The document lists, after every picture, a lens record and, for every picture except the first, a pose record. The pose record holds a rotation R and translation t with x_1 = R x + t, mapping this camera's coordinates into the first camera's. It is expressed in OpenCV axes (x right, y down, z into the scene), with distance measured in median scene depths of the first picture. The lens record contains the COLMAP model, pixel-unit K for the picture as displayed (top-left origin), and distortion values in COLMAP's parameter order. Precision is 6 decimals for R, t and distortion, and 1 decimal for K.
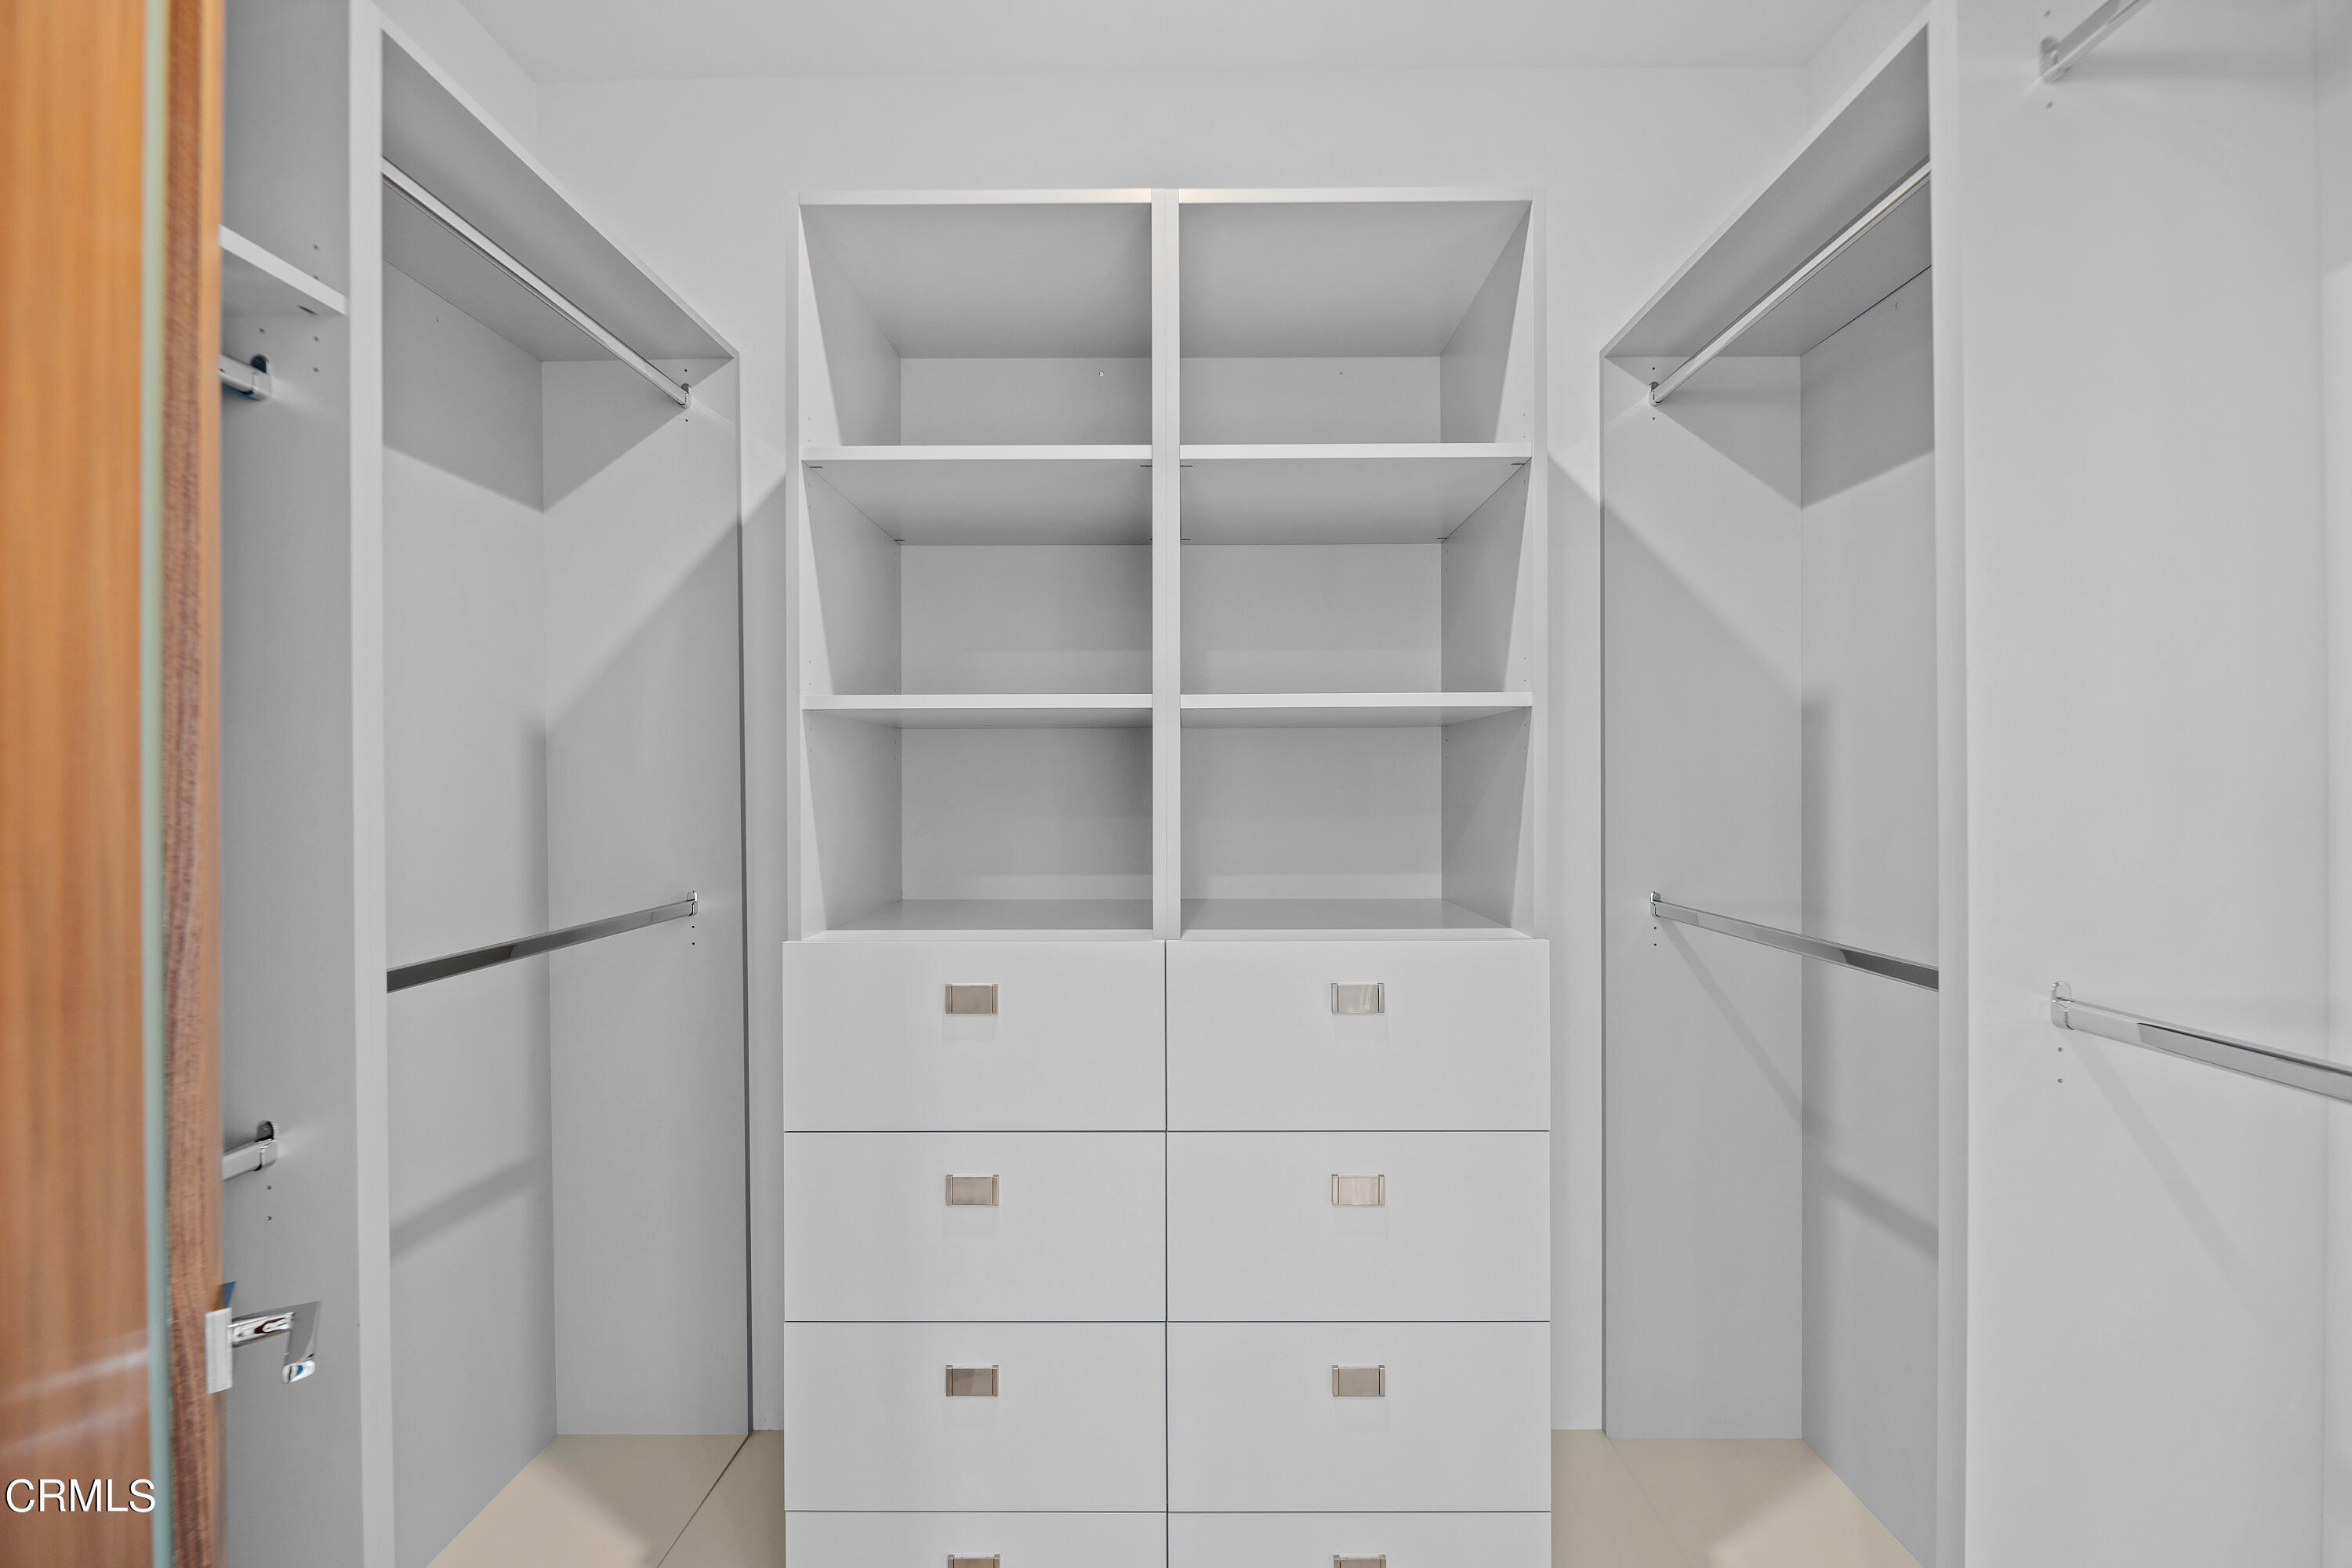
lens RADIAL K [[962.9, 0, 1178.7], [0, 962.9, 787.3], [0, 0, 1]] dist [-0.002199, -0.000767]
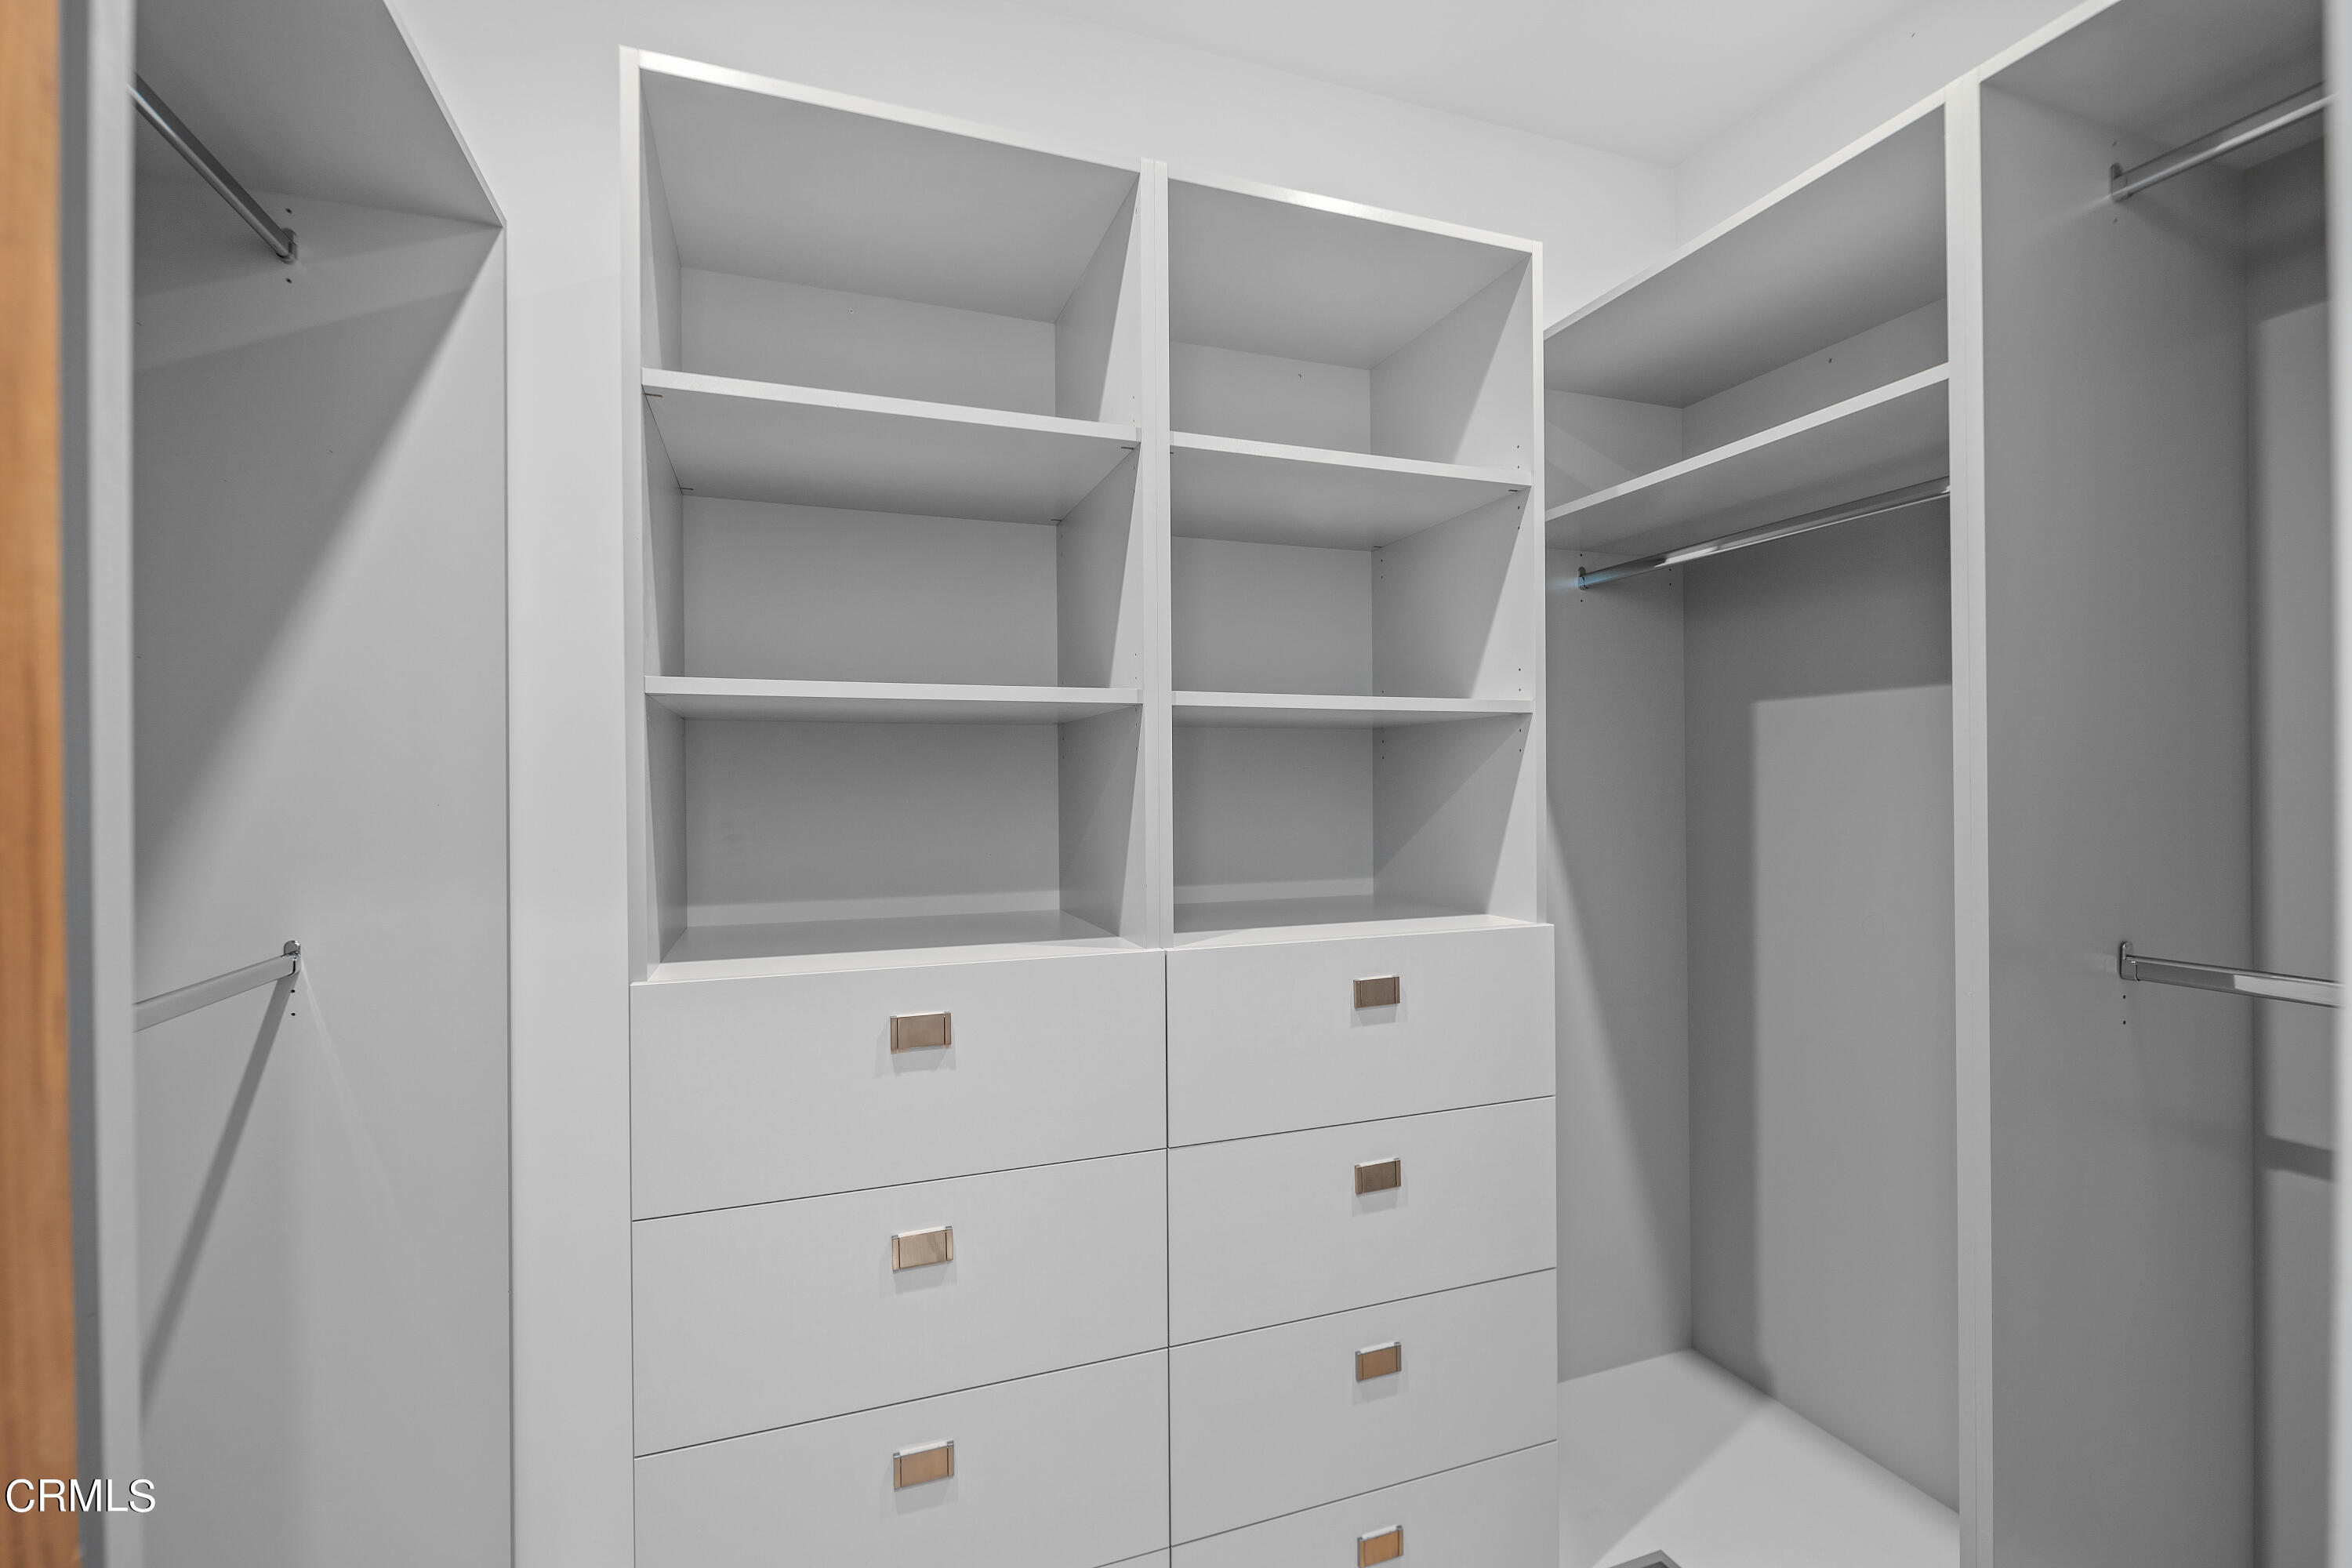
lens RADIAL K [[1074.4, 0, 1177.2], [0, 1074.4, 780.4], [0, 0, 1]] dist [-0.003900, -0.000129]
pose [[0.929915, -0.003876, 0.367755, -0.358351], [0.007250, 0.999943, -0.007791, 0.000653], [-0.367704, 0.009911, 0.929890, 0.003463]]
